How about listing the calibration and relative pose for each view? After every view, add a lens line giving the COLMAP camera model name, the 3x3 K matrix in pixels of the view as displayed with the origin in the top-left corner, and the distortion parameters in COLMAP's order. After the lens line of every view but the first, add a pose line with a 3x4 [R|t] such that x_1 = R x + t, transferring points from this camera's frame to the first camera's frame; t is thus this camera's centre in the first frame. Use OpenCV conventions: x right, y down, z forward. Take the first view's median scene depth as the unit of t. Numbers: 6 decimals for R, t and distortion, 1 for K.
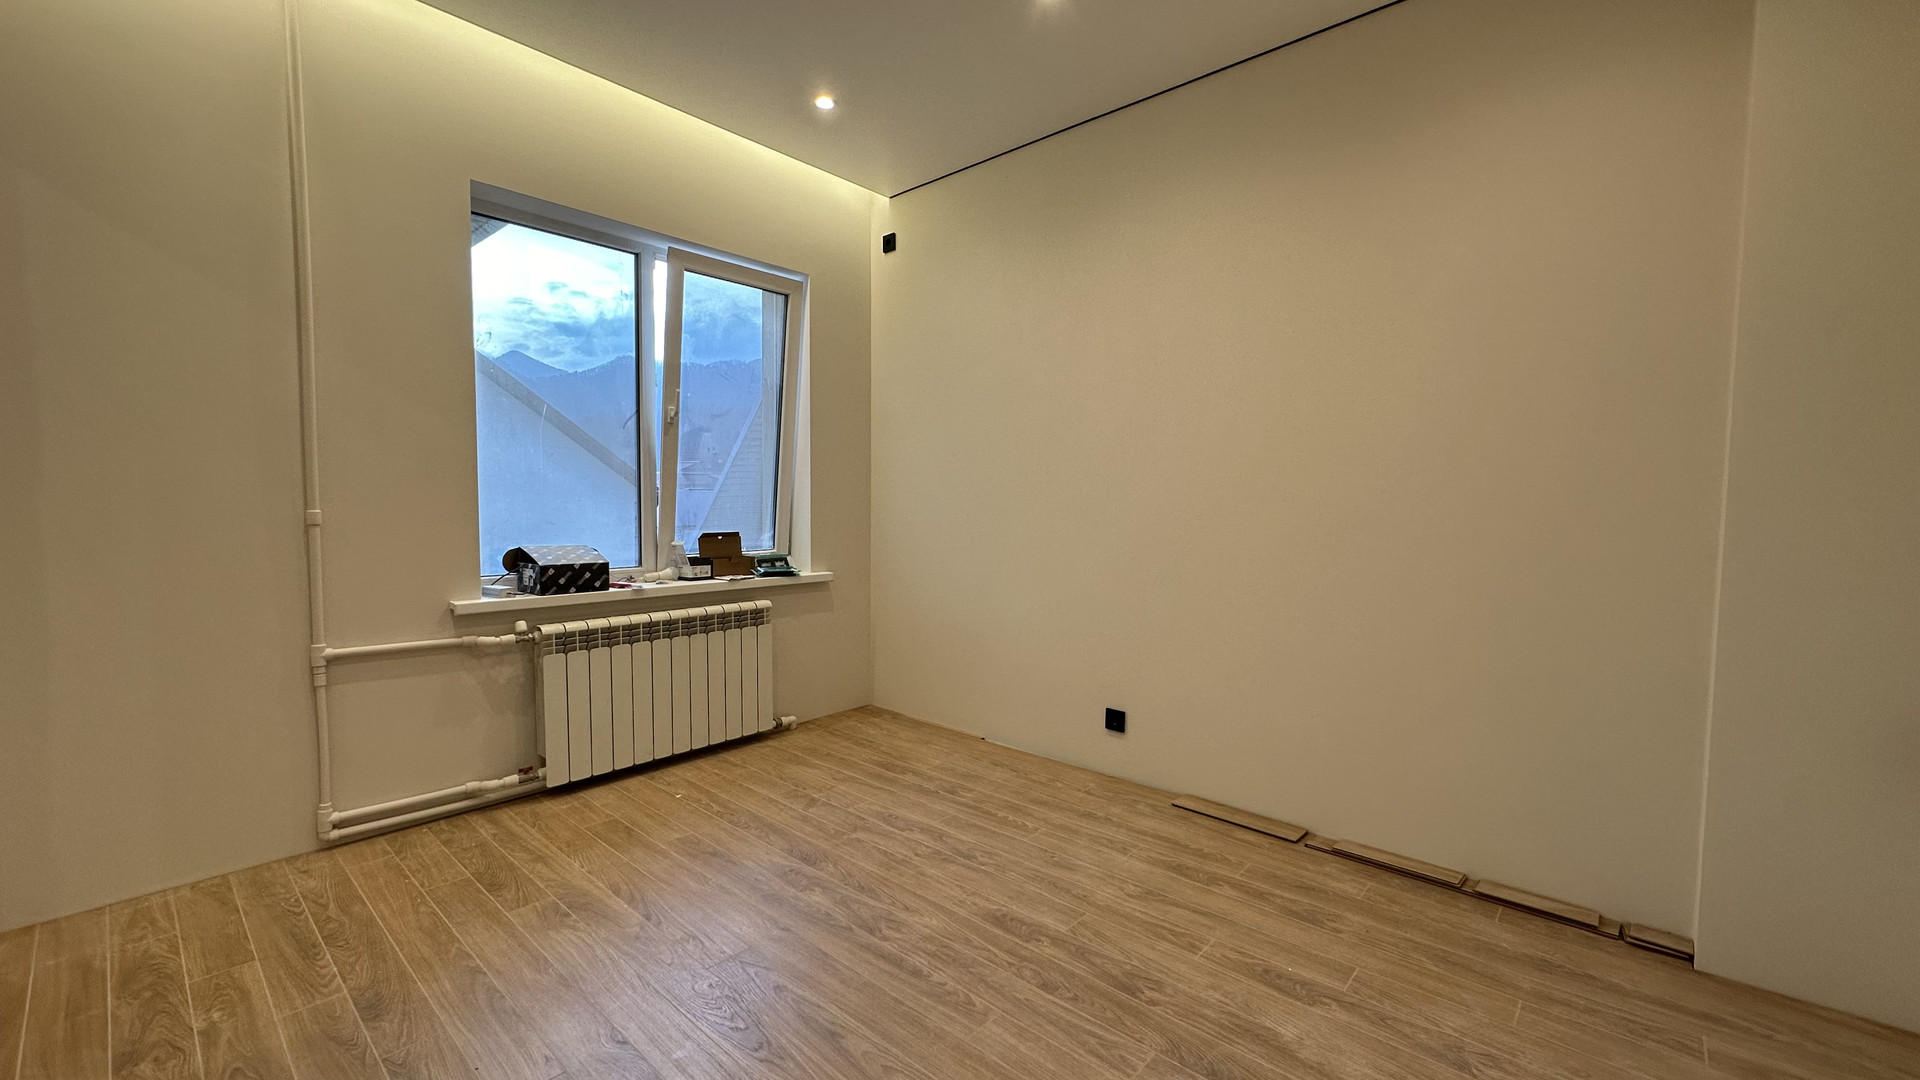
lens RADIAL K [[757.8, 0, 958.6], [0, 757.8, 545.3], [0, 0, 1]] dist [0.001426, -0.000043]
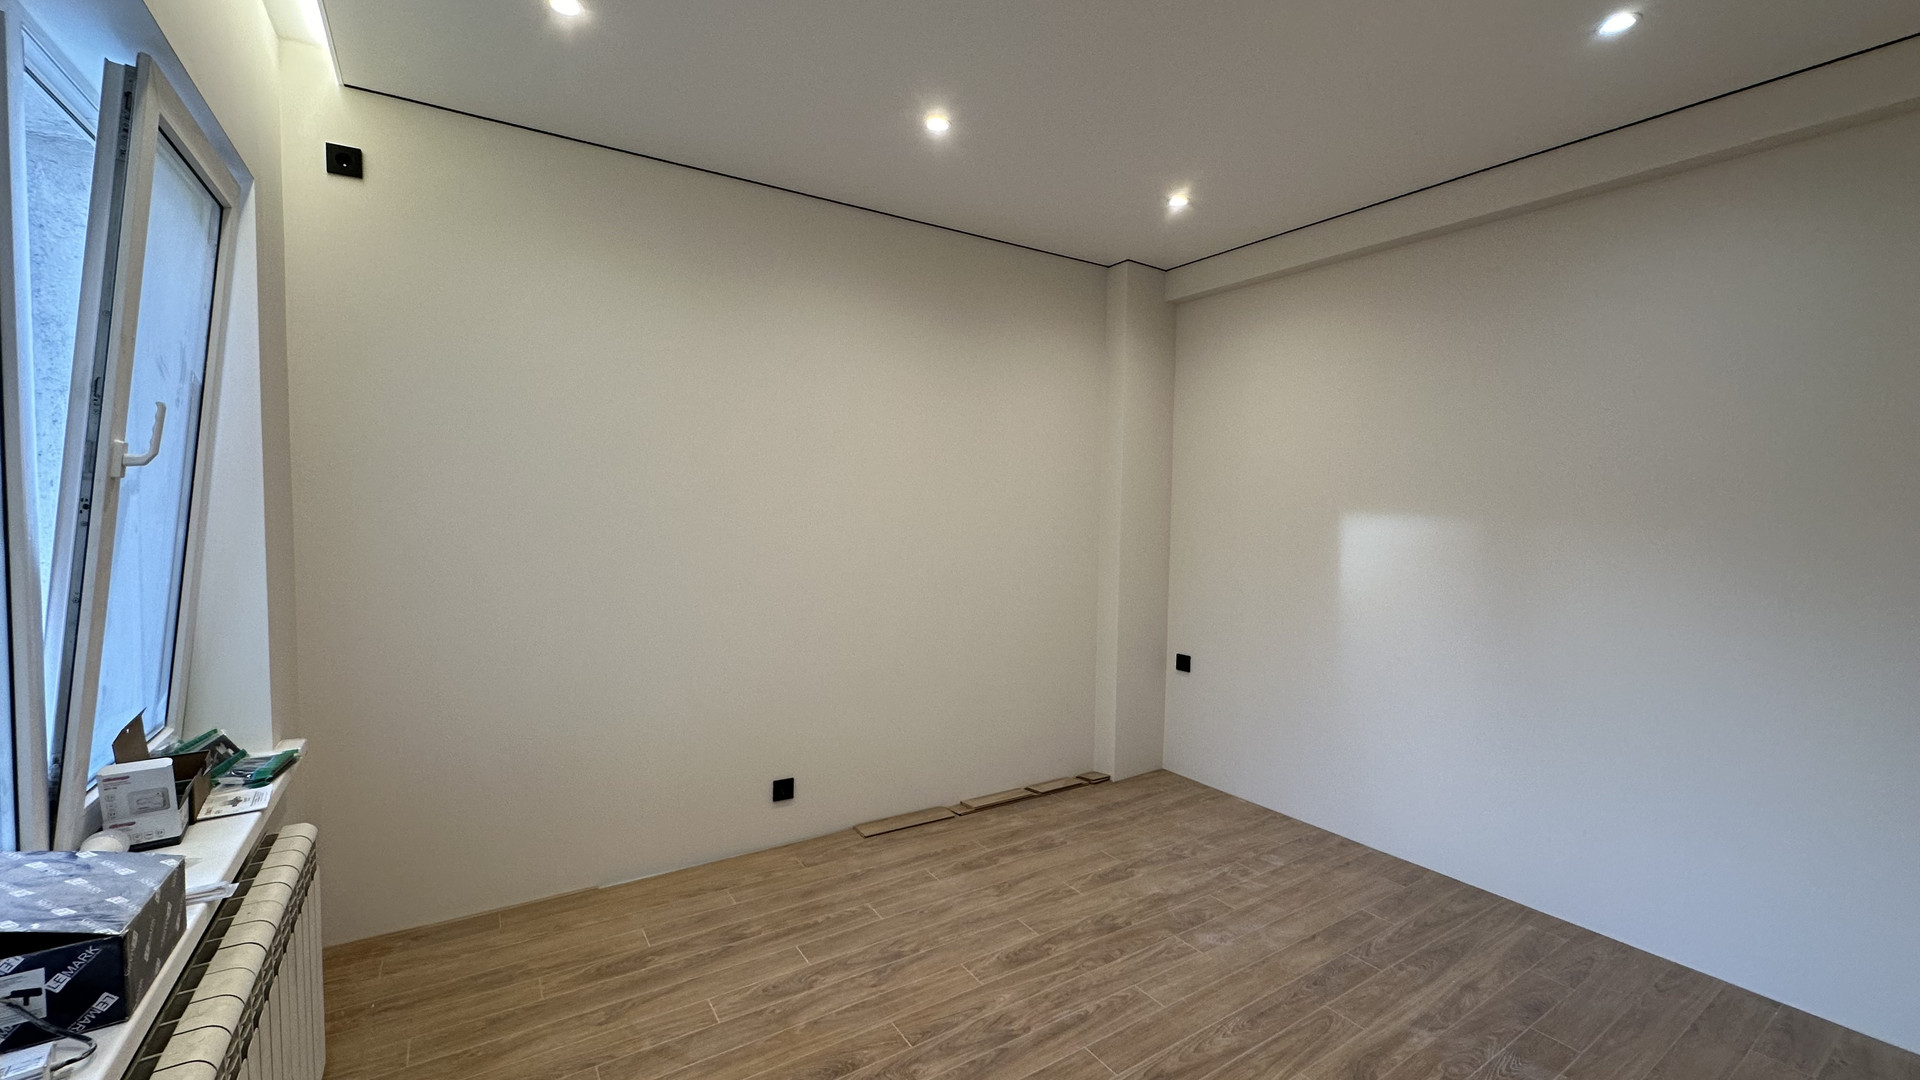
lens RADIAL K [[757.8, 0, 962.6], [0, 757.8, 538.6], [0, 0, 1]] dist [0.001426, -0.000043]
pose [[0.269463, -0.044332, 0.961990, -0.844406], [0.046805, 0.998362, 0.032898, -0.154920], [-0.961873, 0.036161, 0.271097, 0.589982]]
